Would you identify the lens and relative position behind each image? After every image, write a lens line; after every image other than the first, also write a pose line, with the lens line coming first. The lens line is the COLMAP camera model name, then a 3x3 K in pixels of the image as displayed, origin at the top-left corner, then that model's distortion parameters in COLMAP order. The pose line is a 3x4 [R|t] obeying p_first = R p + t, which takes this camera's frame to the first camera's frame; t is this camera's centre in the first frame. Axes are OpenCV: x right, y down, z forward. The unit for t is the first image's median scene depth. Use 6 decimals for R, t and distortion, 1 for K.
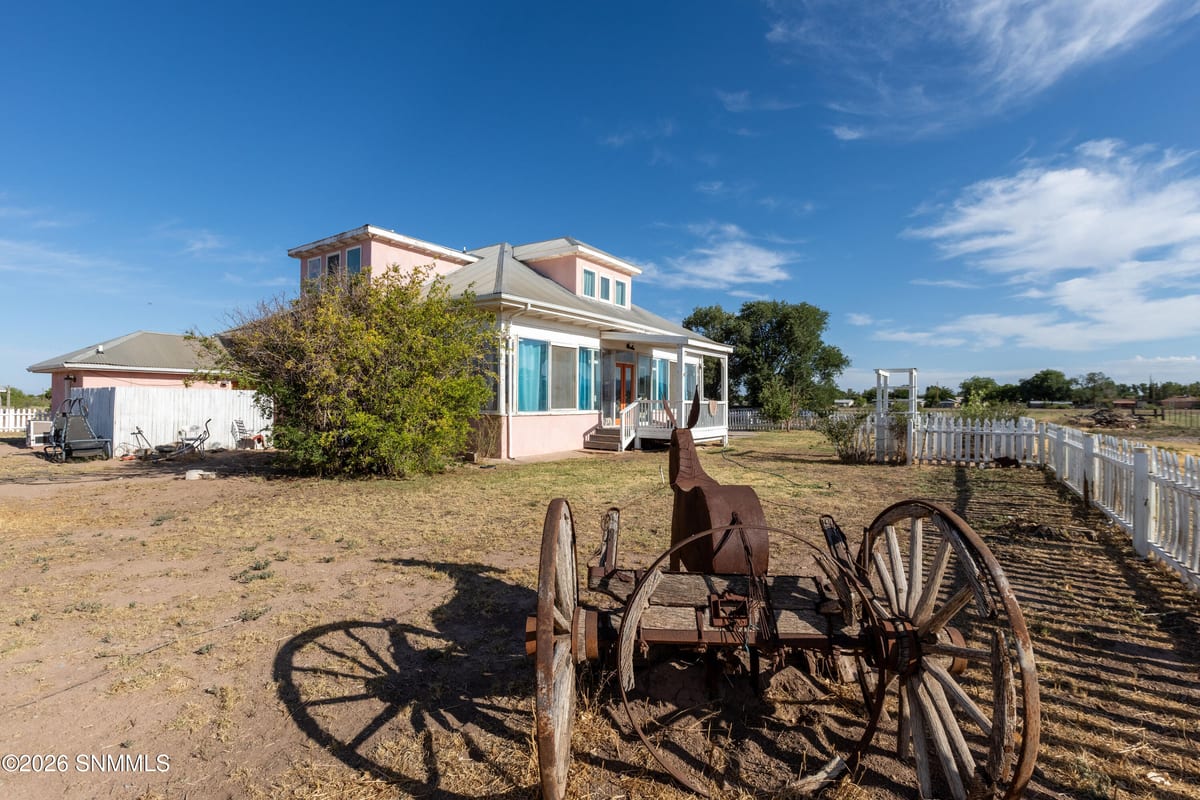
lens RADIAL K [[539.5, 0, 600.0], [0, 539.5, 400.0], [0, 0, 1]] dist [-0.001444, -0.000844]
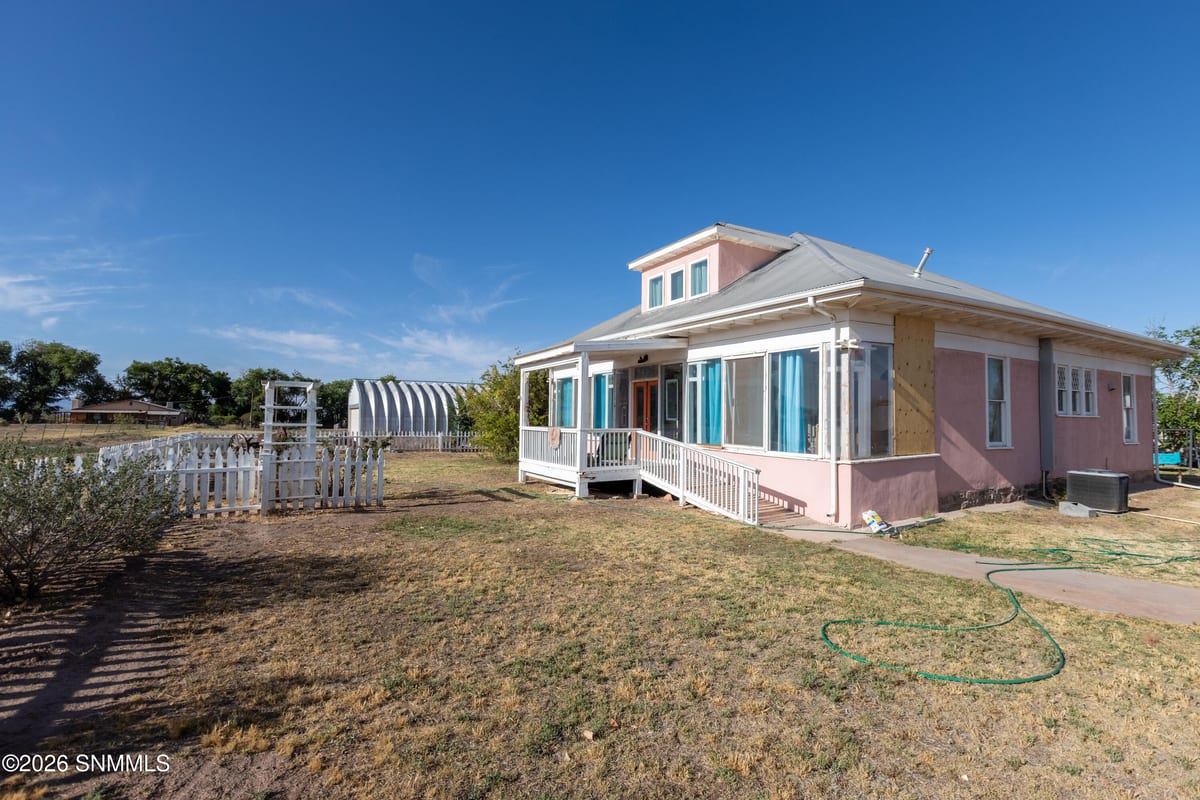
lens RADIAL K [[539.5, 0, 600.0], [0, 539.5, 400.0], [0, 0, 1]] dist [-0.001444, -0.000844]
pose [[-0.418396, -0.043809, -0.907207, 0.764583], [-0.008861, 0.998985, -0.044154, -0.003851], [0.908221, -0.010435, -0.418360, 1.229640]]
